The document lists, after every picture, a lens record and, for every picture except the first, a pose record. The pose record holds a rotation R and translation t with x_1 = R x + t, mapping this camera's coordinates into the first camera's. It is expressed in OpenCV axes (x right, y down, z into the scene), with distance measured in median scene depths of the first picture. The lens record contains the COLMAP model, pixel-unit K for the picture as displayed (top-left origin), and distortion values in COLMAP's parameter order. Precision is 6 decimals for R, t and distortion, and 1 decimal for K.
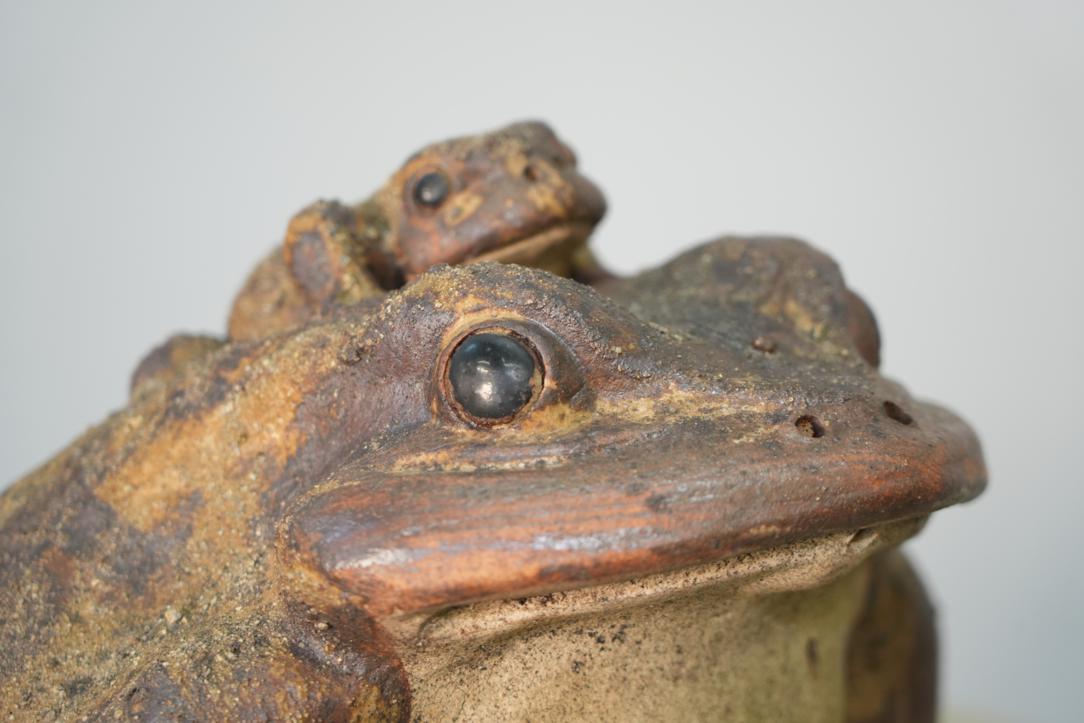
lens RADIAL K [[3245.1, 0, 541.8], [0, 3245.1, 361.6], [0, 0, 1]] dist [0.001721, 0.000000]
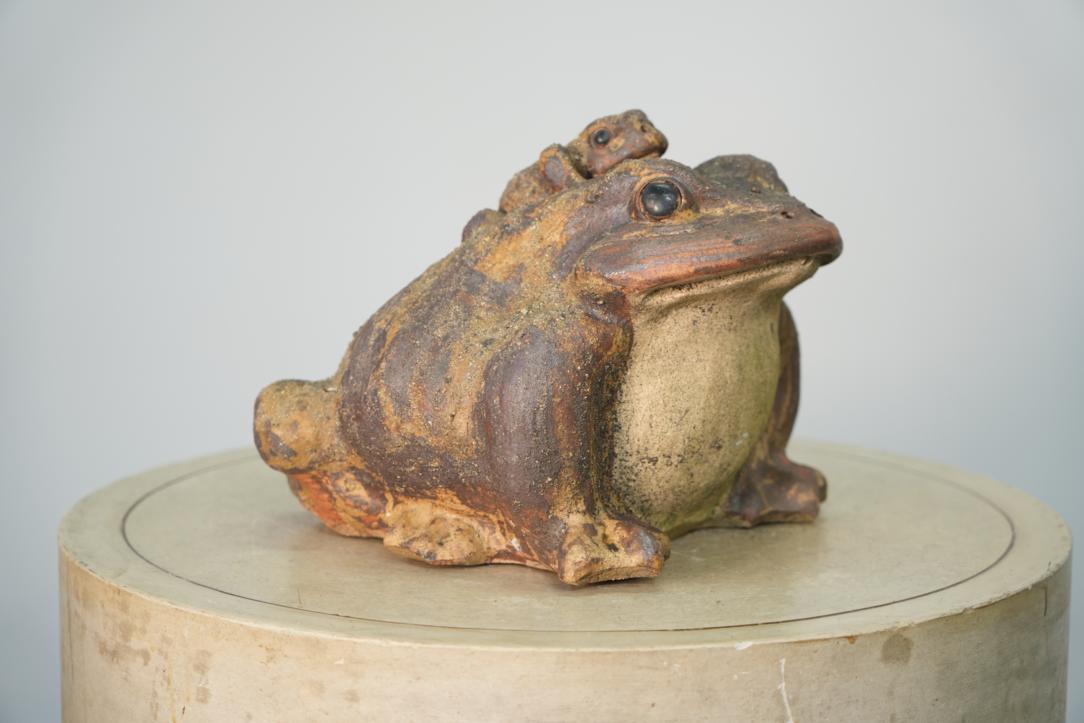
lens RADIAL K [[2699.5, 0, 542.1], [0, 2699.5, 361.4], [0, 0, 1]] dist [-0.076943, 0.000000]
pose [[0.982865, -0.048906, 0.177721, -0.447736], [0.060929, 0.996163, -0.062832, 0.236676], [-0.173966, 0.072583, 0.982073, -0.923259]]
